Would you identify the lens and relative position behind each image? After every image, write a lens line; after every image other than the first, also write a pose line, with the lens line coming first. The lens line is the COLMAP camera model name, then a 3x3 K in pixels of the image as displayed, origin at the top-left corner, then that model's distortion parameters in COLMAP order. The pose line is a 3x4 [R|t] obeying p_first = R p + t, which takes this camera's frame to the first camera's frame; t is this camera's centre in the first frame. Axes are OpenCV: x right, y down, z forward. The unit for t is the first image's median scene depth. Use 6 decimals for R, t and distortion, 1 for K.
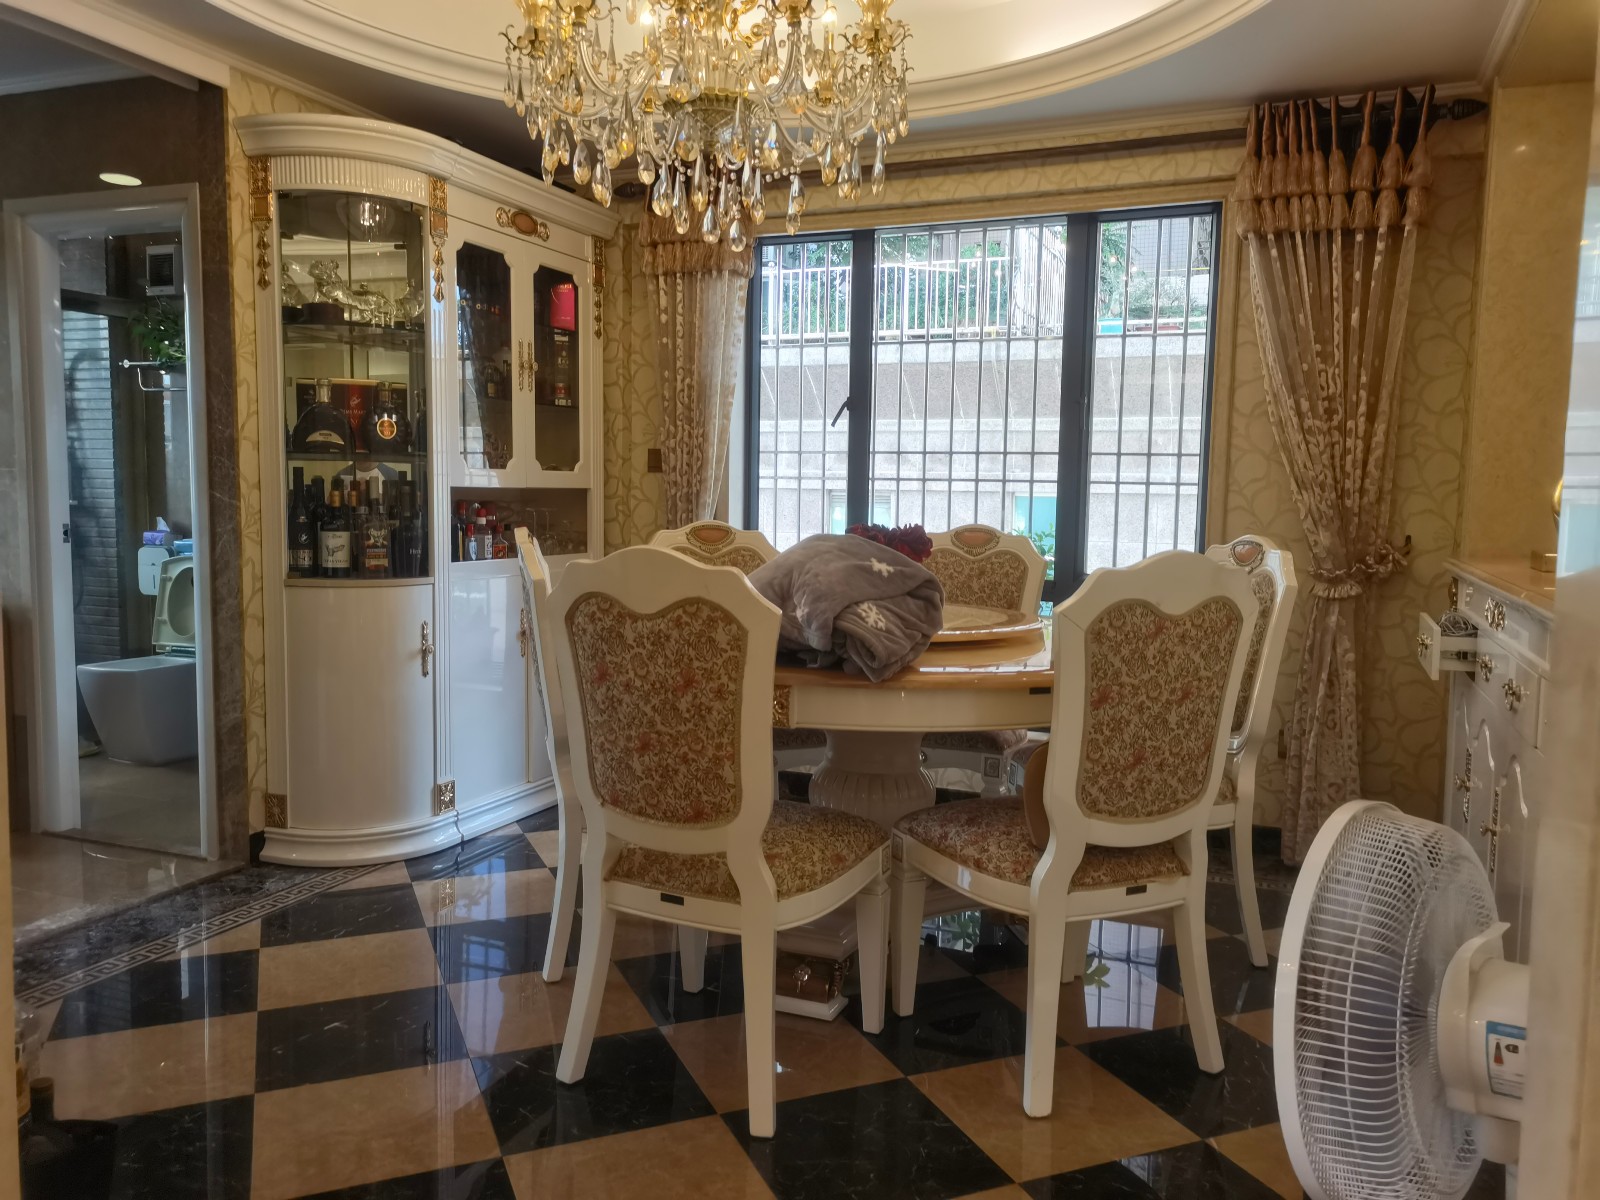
lens RADIAL K [[1250.0, 0, 799.6], [0, 1250.0, 606.9], [0, 0, 1]] dist [0.013731, 0.003937]
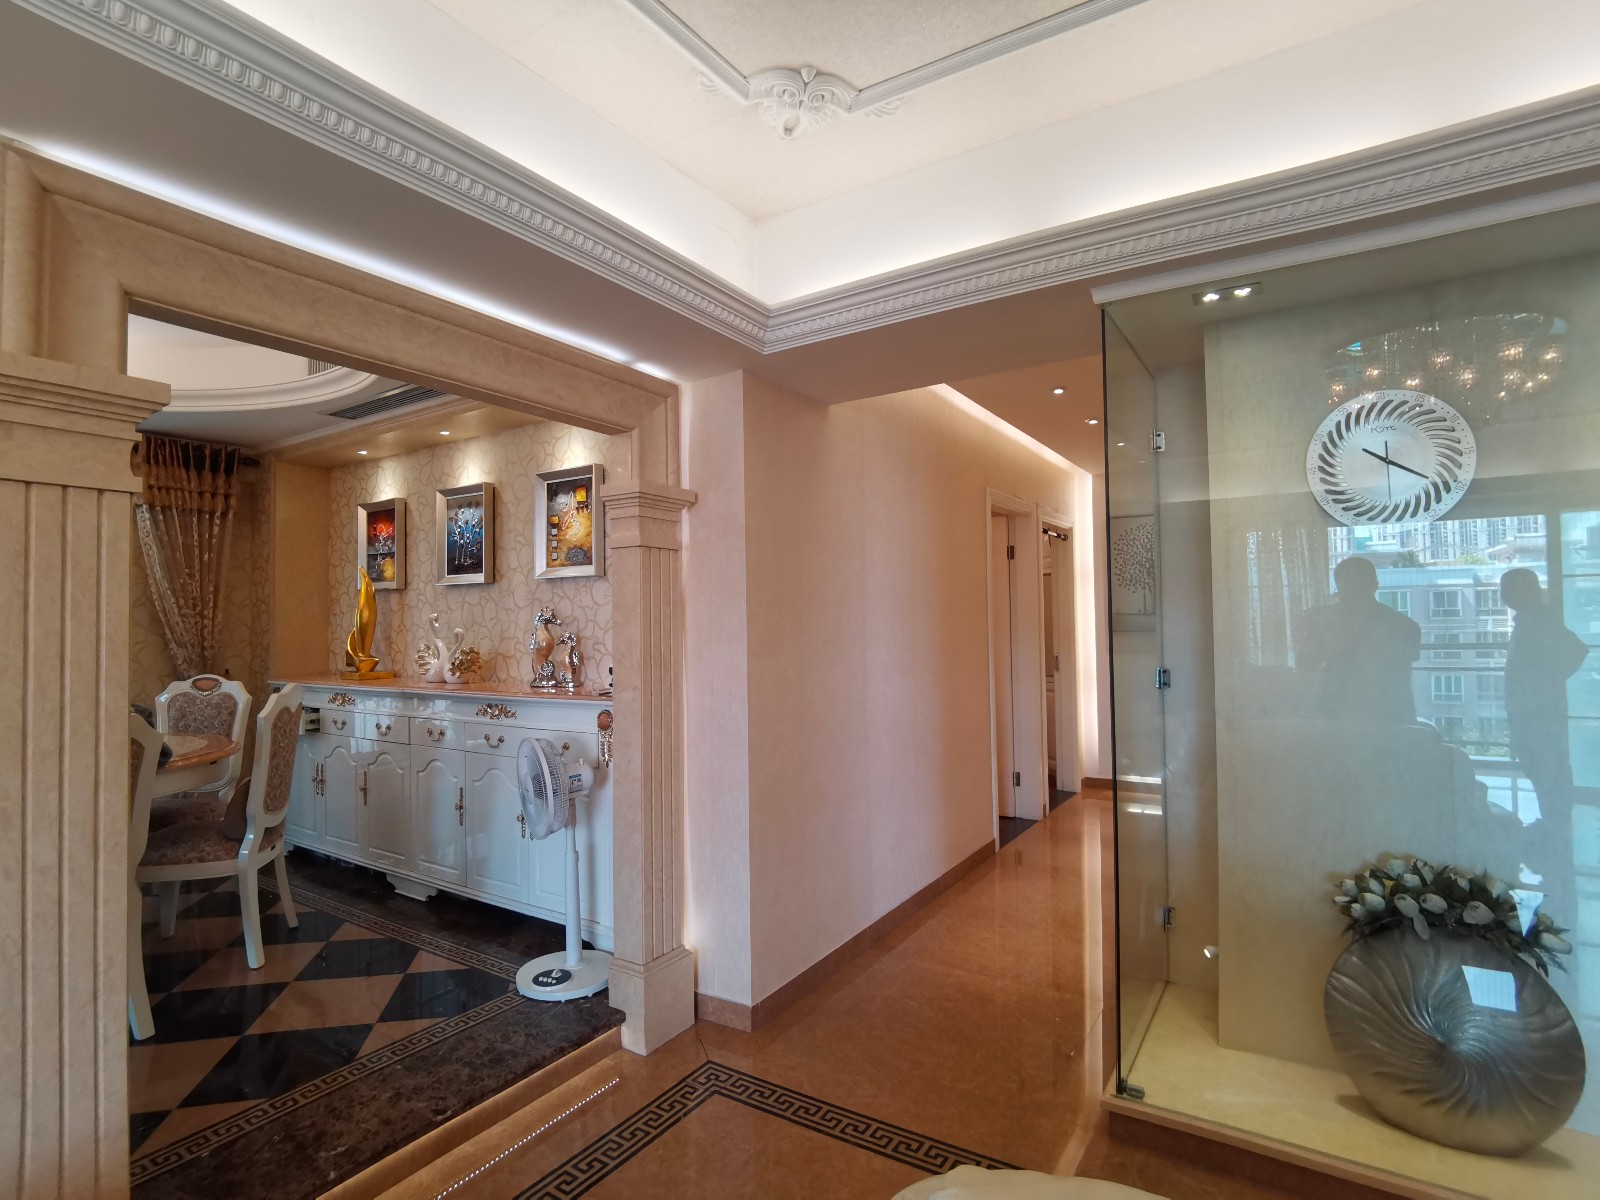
lens RADIAL K [[809.2, 0, 801.2], [0, 809.2, 603.6], [0, 0, 1]] dist [-0.000255, -0.000018]
pose [[0.168601, 0.012721, 0.985602, -0.612678], [0.103362, 0.994176, -0.030513, -0.029392], [-0.980250, 0.107018, 0.166304, -0.079811]]
